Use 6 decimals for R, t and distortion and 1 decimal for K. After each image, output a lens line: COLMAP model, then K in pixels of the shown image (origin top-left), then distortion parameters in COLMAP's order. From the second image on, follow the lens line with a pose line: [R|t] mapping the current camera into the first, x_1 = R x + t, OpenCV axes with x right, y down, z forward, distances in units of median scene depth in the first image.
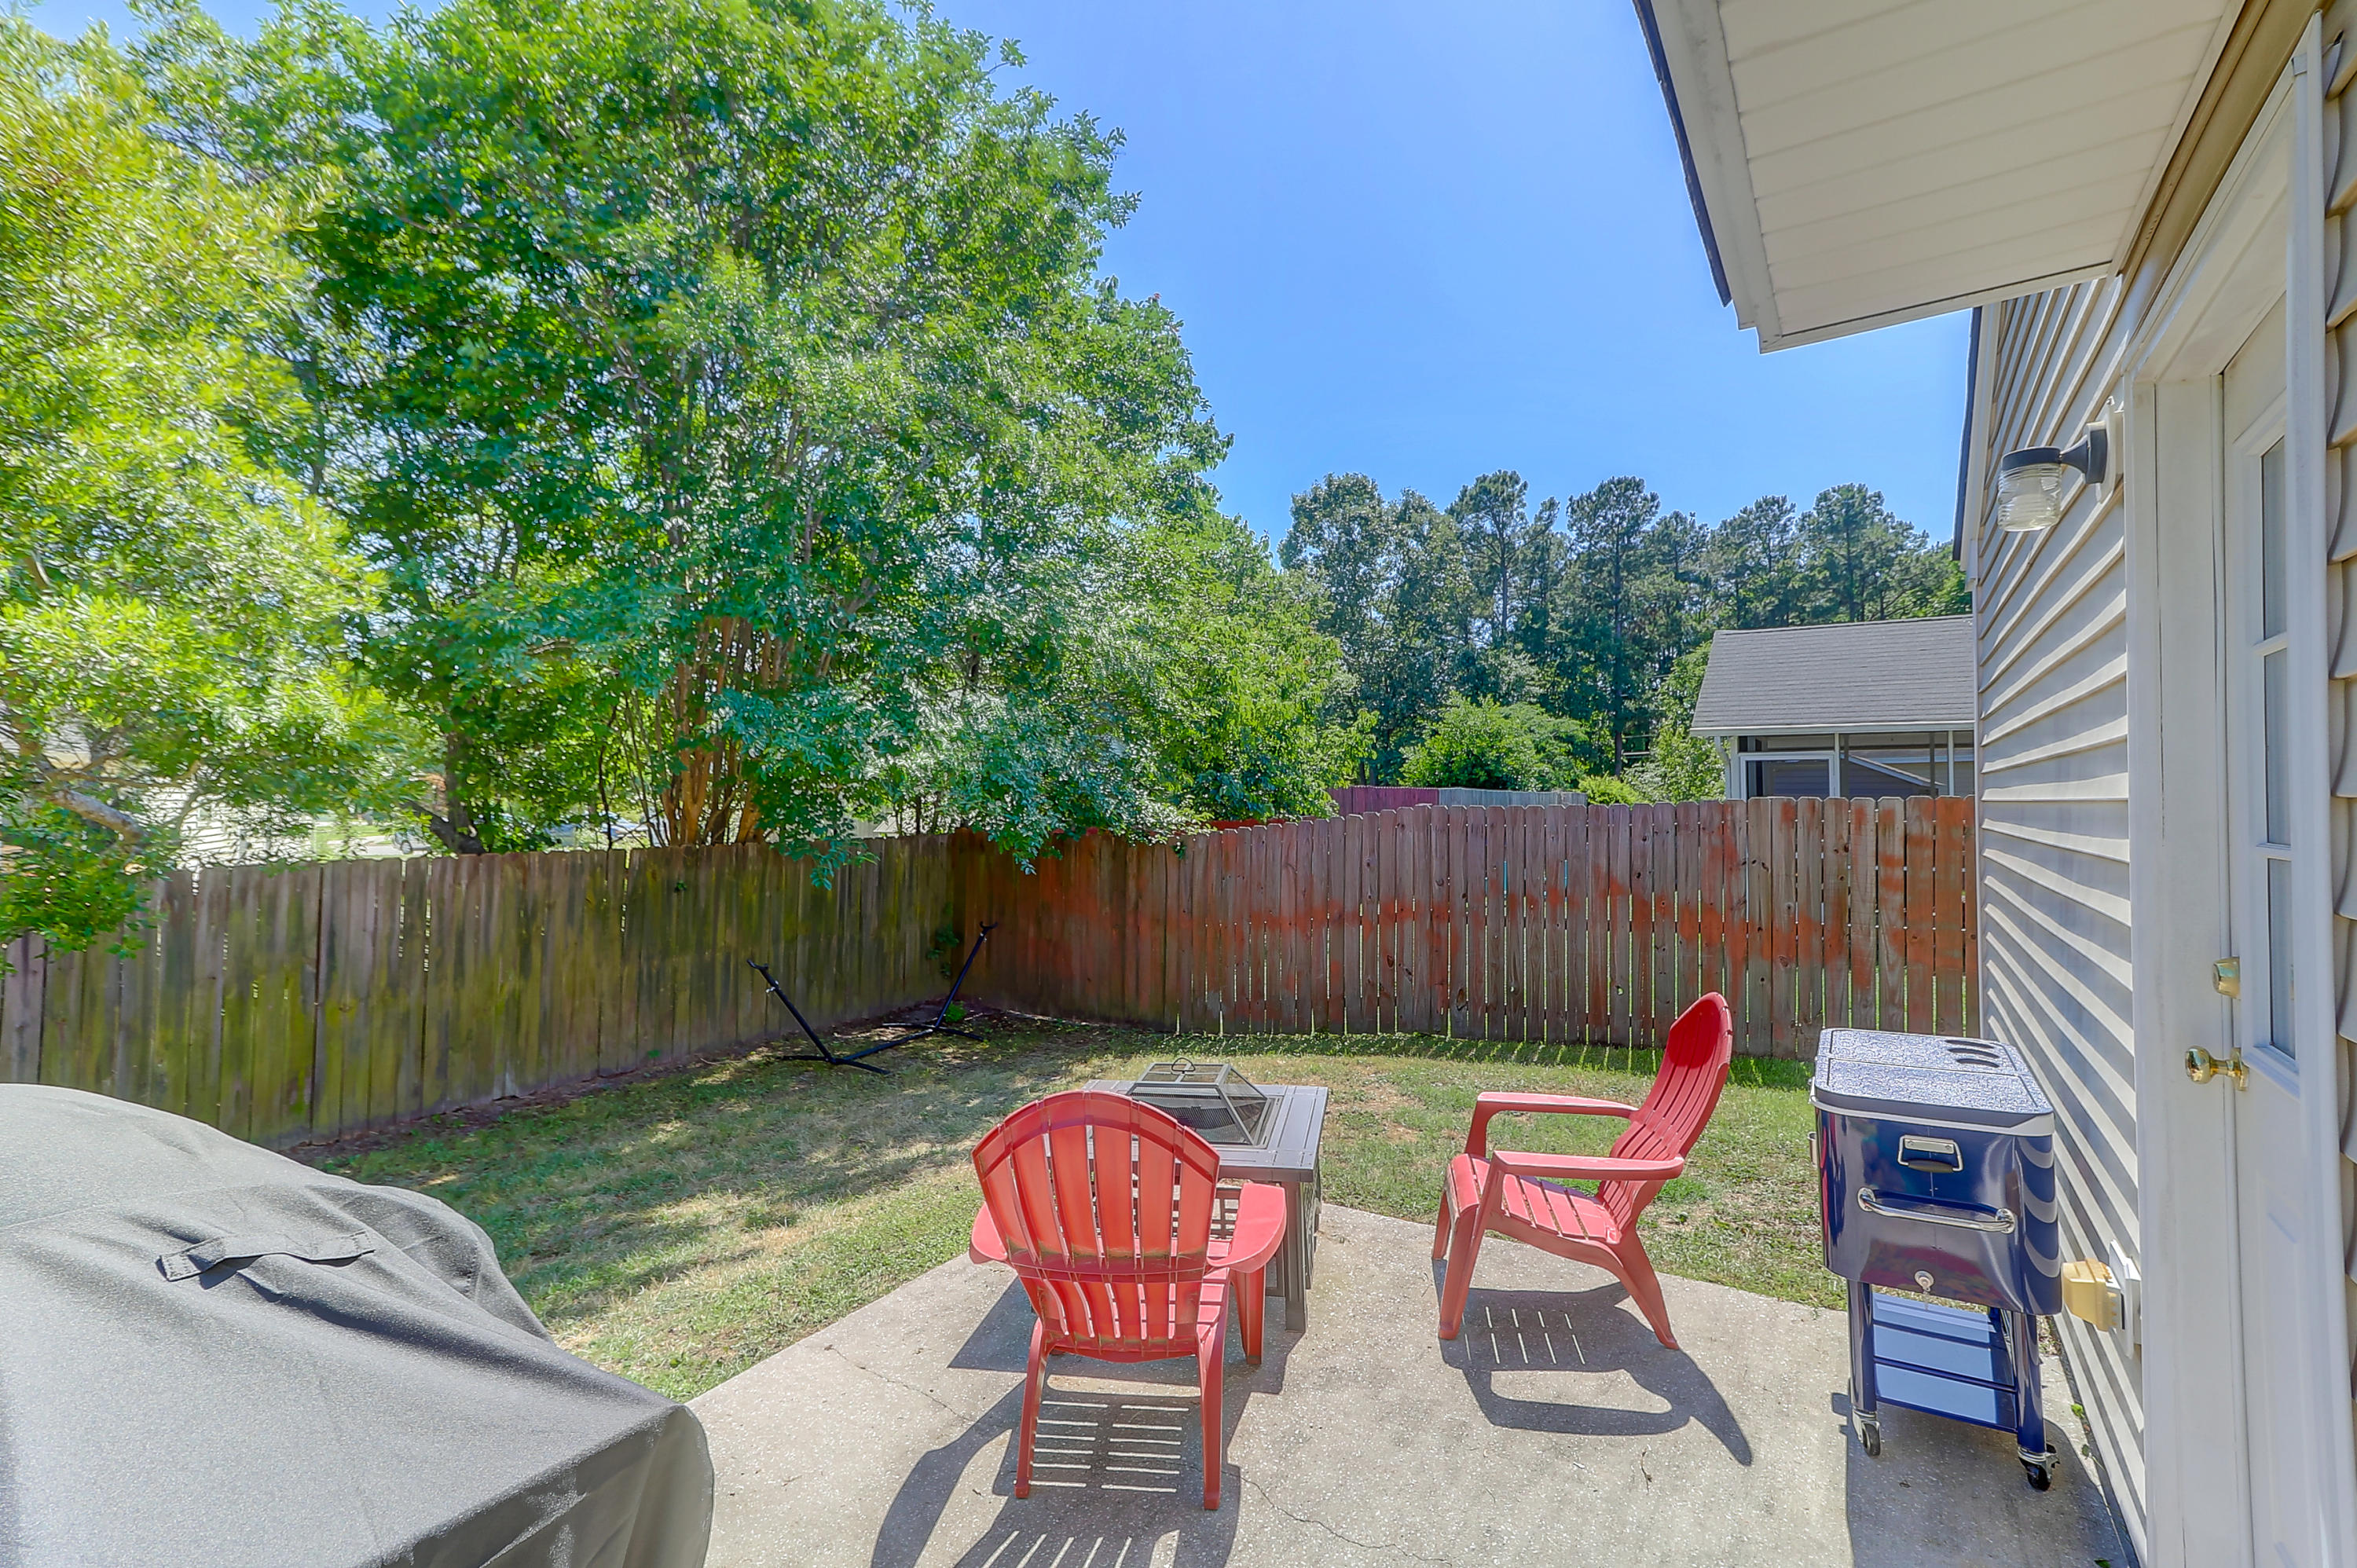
lens RADIAL K [[1064.1, 0, 1154.6], [0, 1064.1, 771.3], [0, 0, 1]] dist [0.010297, -0.000287]
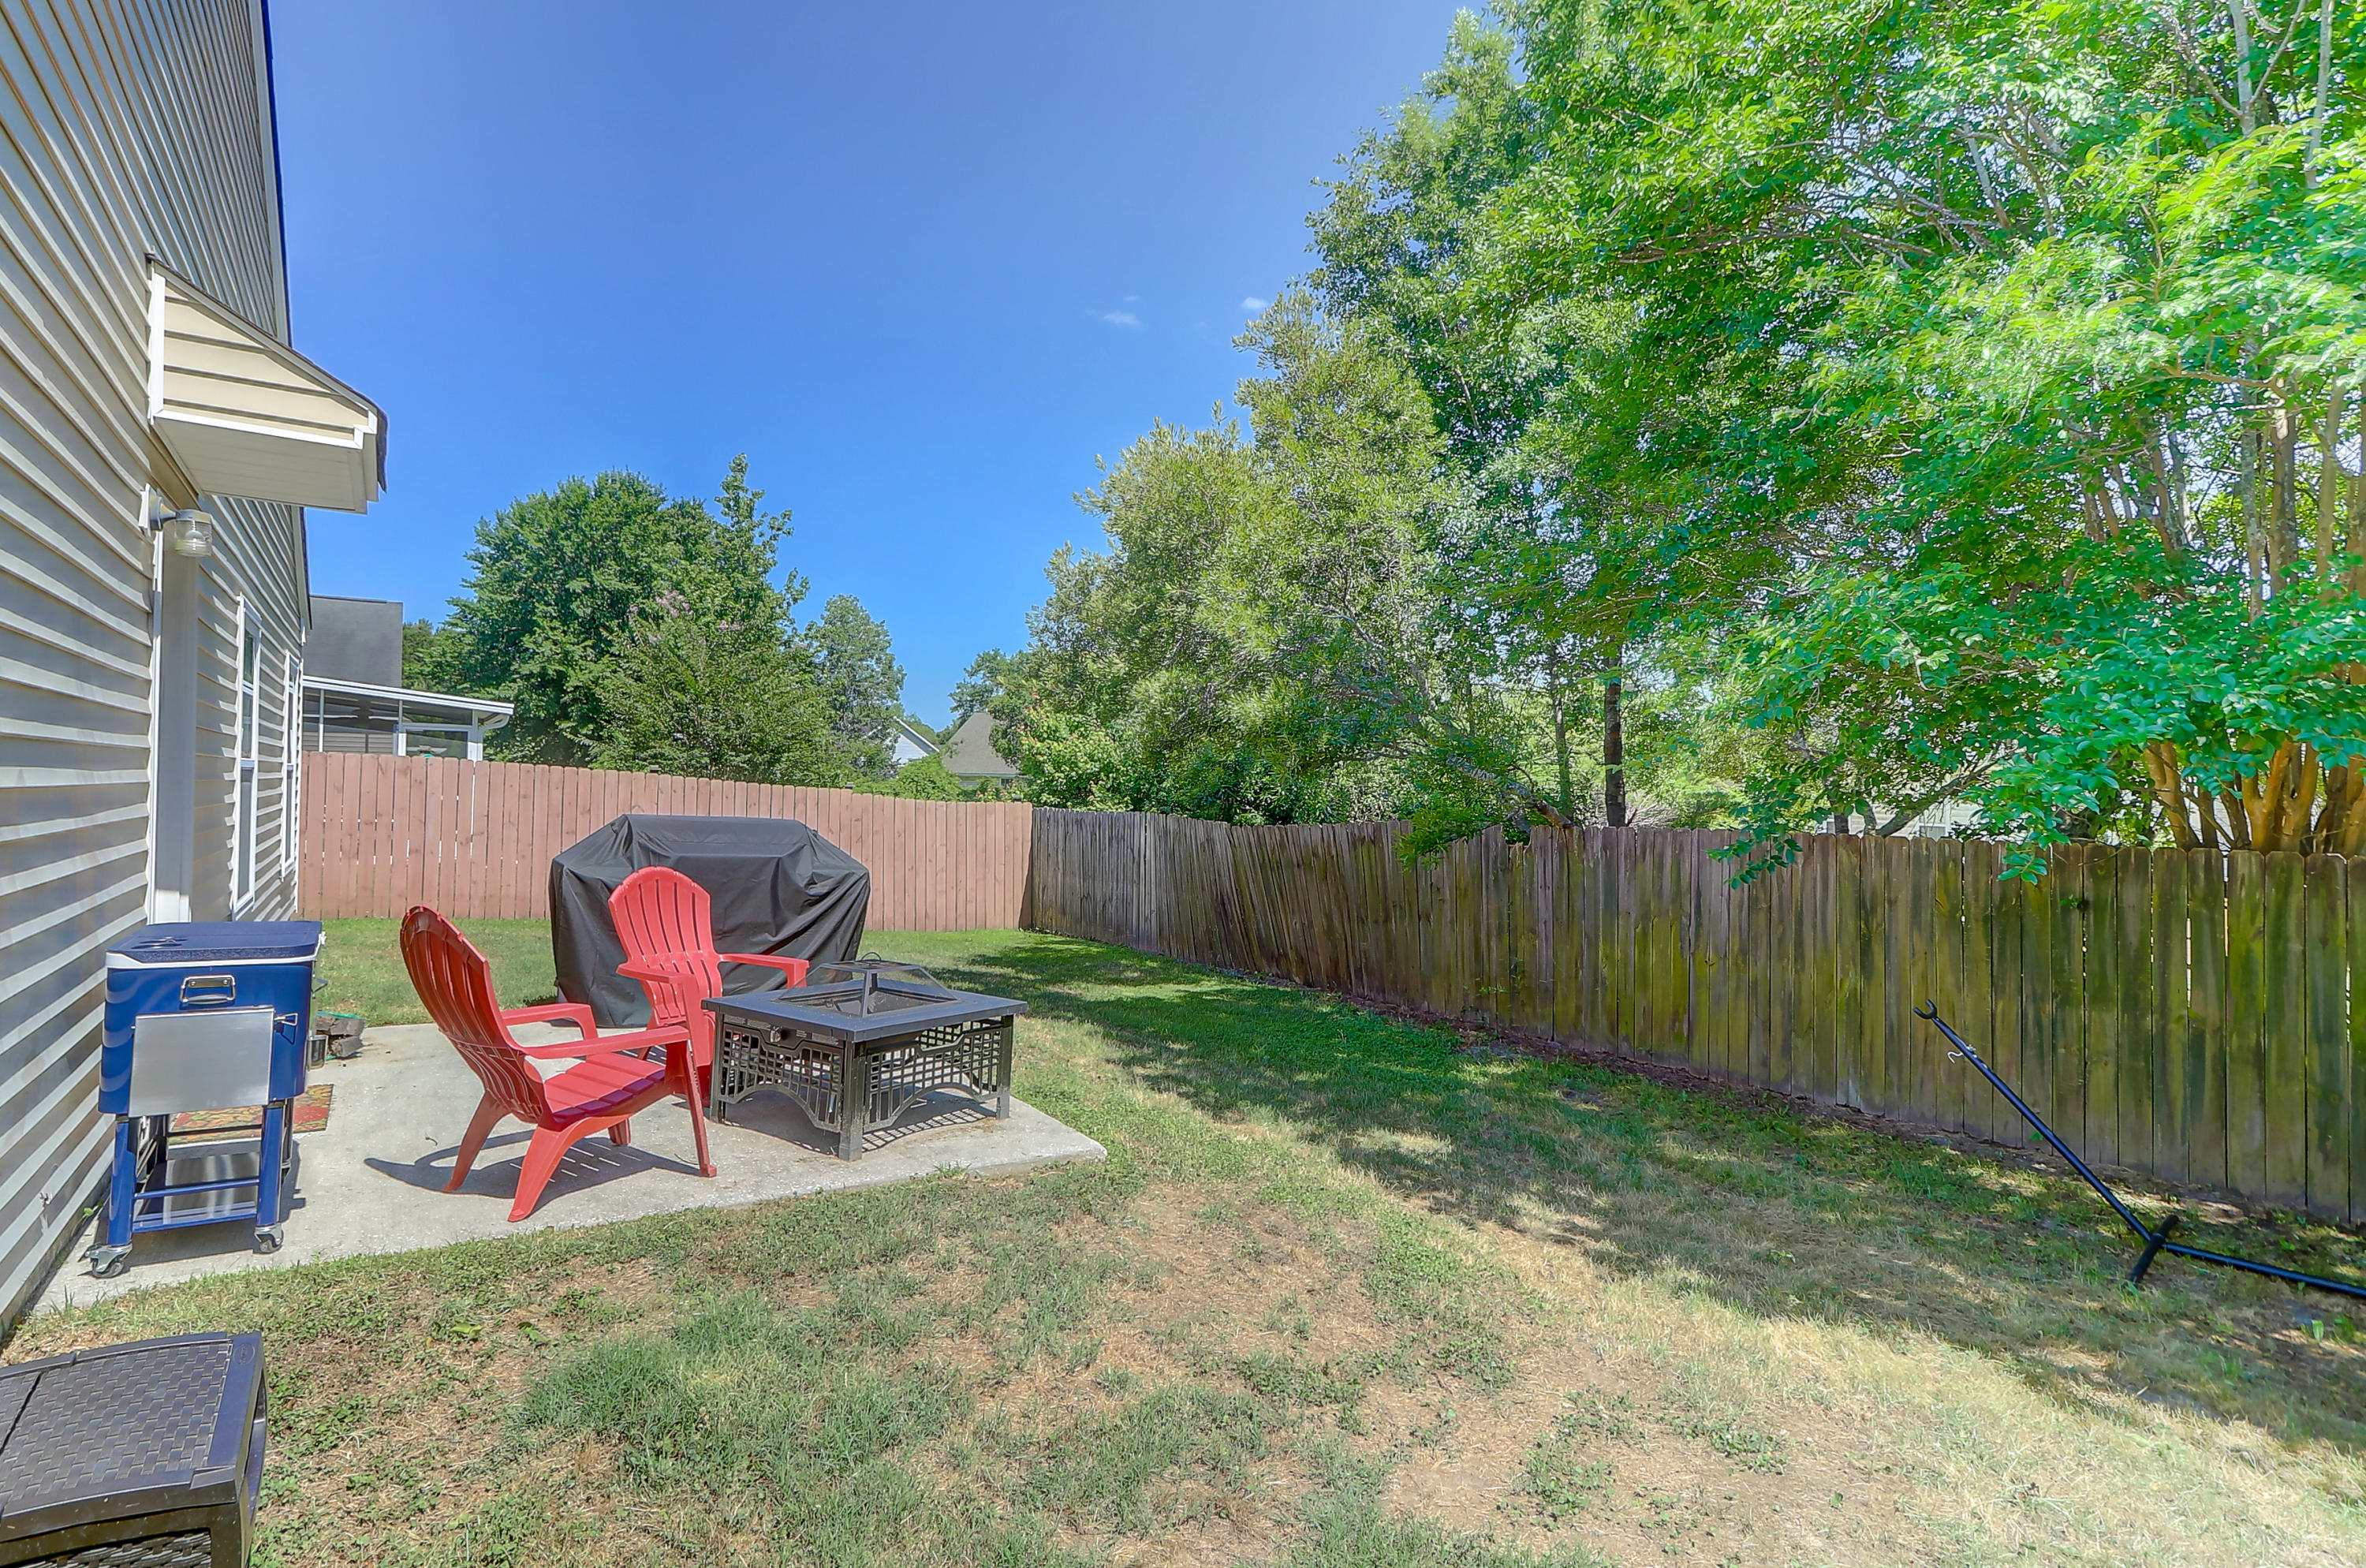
lens RADIAL K [[1156.3, 0, 1162.0], [0, 1156.3, 780.8], [0, 0, 1]] dist [0.003276, 0.001224]
pose [[-0.381346, -0.014140, -0.924324, 0.535727], [0.000942, 0.999877, -0.015685, 0.047341], [0.924432, -0.006852, -0.381285, 0.869194]]
